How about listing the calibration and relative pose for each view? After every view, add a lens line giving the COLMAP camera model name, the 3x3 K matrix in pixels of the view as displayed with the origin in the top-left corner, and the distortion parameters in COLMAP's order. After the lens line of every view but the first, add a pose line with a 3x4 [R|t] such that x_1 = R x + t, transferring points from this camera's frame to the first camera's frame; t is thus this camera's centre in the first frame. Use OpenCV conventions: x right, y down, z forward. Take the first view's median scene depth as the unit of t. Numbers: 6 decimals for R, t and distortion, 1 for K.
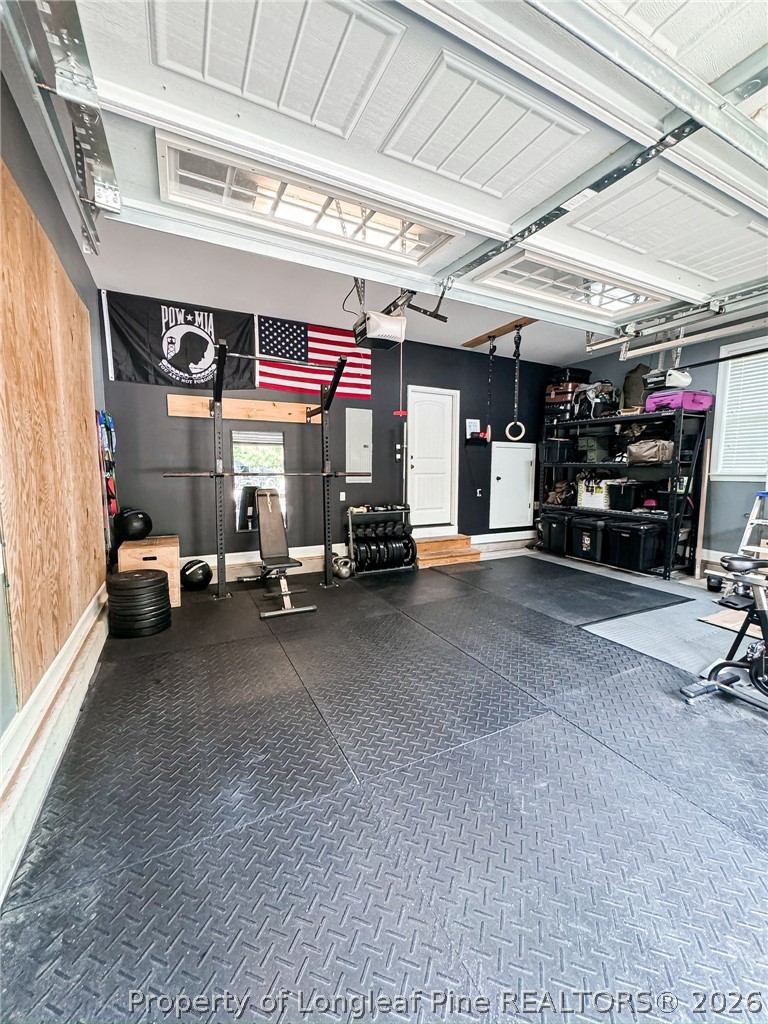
lens RADIAL K [[408.6, 0, 385.6], [0, 408.6, 511.8], [0, 0, 1]] dist [-0.011446, 0.000376]
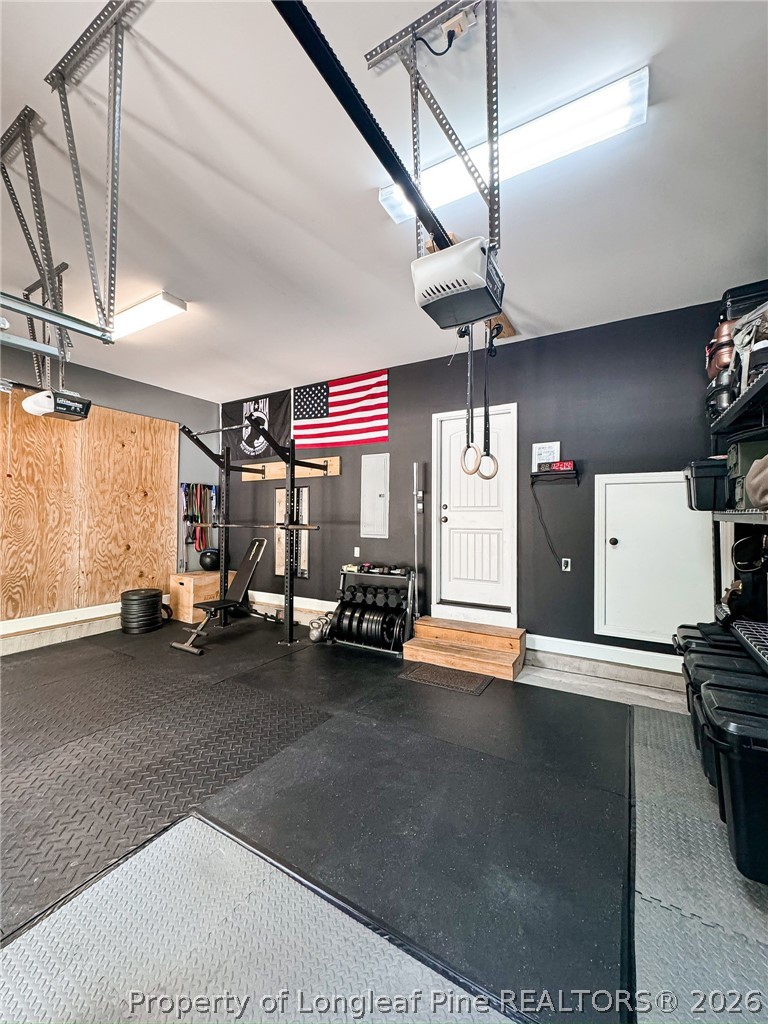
lens RADIAL K [[408.6, 0, 383.0], [0, 408.6, 510.9], [0, 0, 1]] dist [-0.011446, 0.000376]
pose [[0.533976, -0.016515, -0.845338, 0.741395], [-0.092304, 0.992695, -0.077699, -0.068288], [0.840446, 0.119517, 0.528551, 0.605006]]
